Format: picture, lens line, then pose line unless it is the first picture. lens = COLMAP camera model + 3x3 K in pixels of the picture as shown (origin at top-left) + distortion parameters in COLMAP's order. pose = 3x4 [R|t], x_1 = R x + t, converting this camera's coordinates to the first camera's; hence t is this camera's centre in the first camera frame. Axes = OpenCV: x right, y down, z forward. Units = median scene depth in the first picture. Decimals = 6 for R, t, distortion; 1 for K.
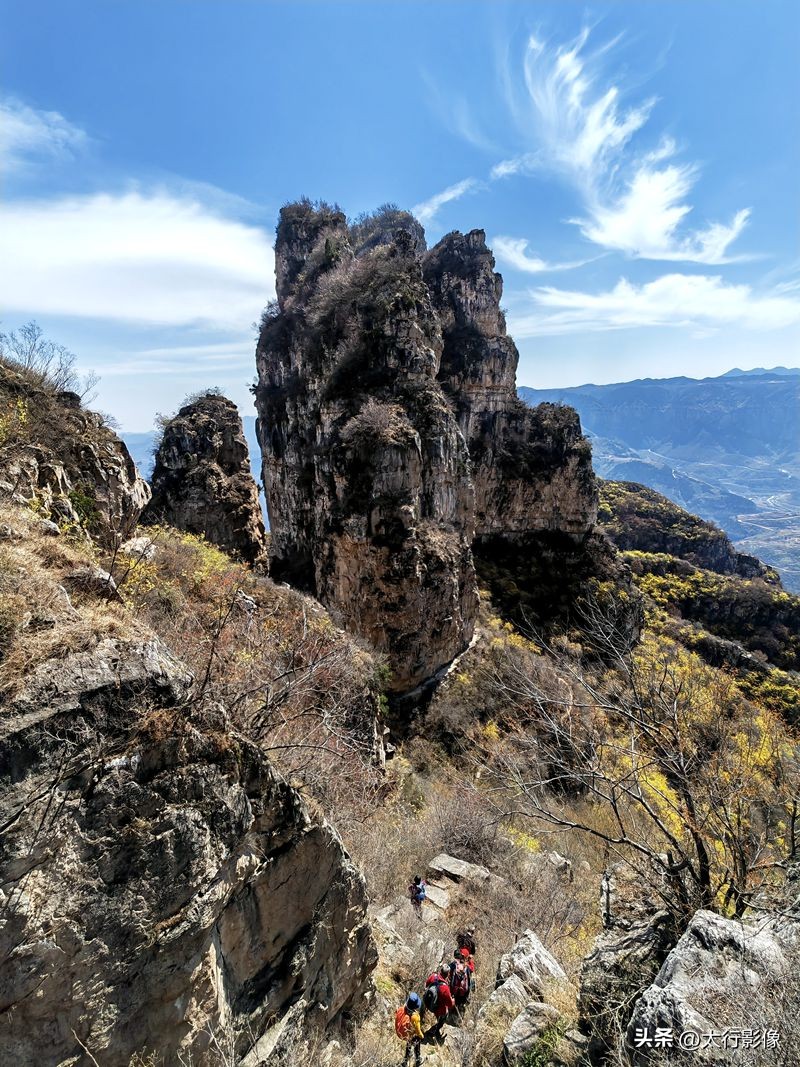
lens RADIAL K [[533.5, 0, 400.0], [0, 533.5, 533.5], [0, 0, 1]] dist [-0.001598, -0.000346]
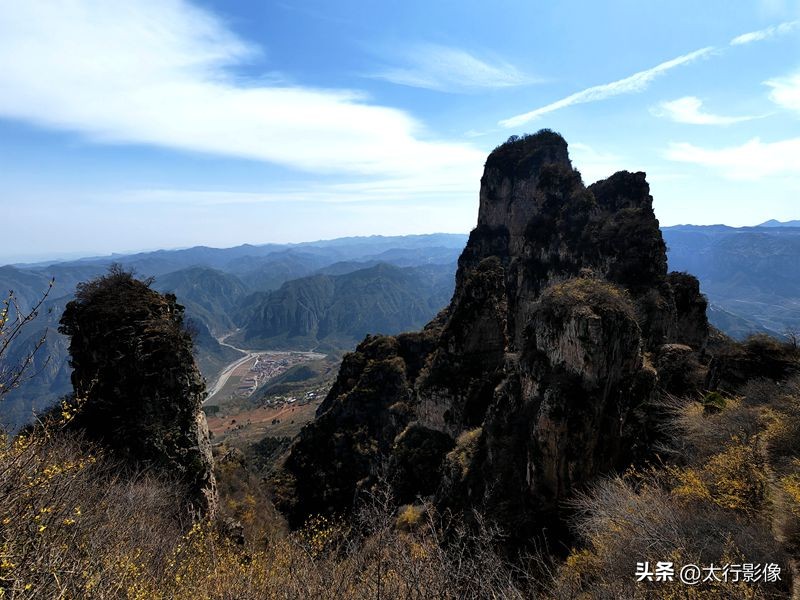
lens RADIAL K [[429.9, 0, 400.0], [0, 429.9, 300.0], [0, 0, 1]] dist [0.000468, 0.000239]
pose [[0.985680, 0.081323, -0.147719, -0.015758], [-0.092431, 0.993259, -0.069944, 0.000575], [0.141035, 0.082596, 0.986553, -0.018549]]
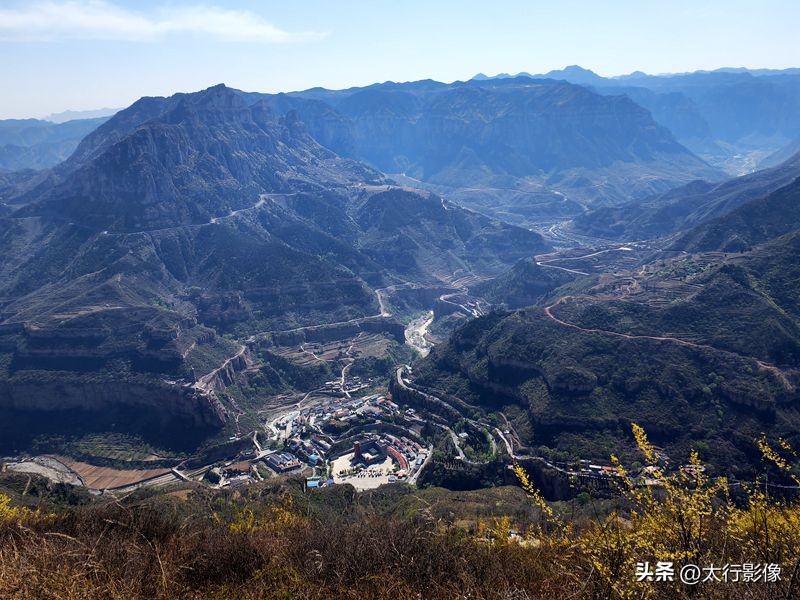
lens RADIAL K [[687.6, 0, 400.0], [0, 687.6, 300.0], [0, 0, 1]] dist [0.041441, -0.003440]
pose [[0.901582, -0.113340, 0.417497, 0.039989], [0.107637, 0.993492, 0.037266, -0.018708], [-0.419004, 0.011340, 0.907914, 0.136674]]
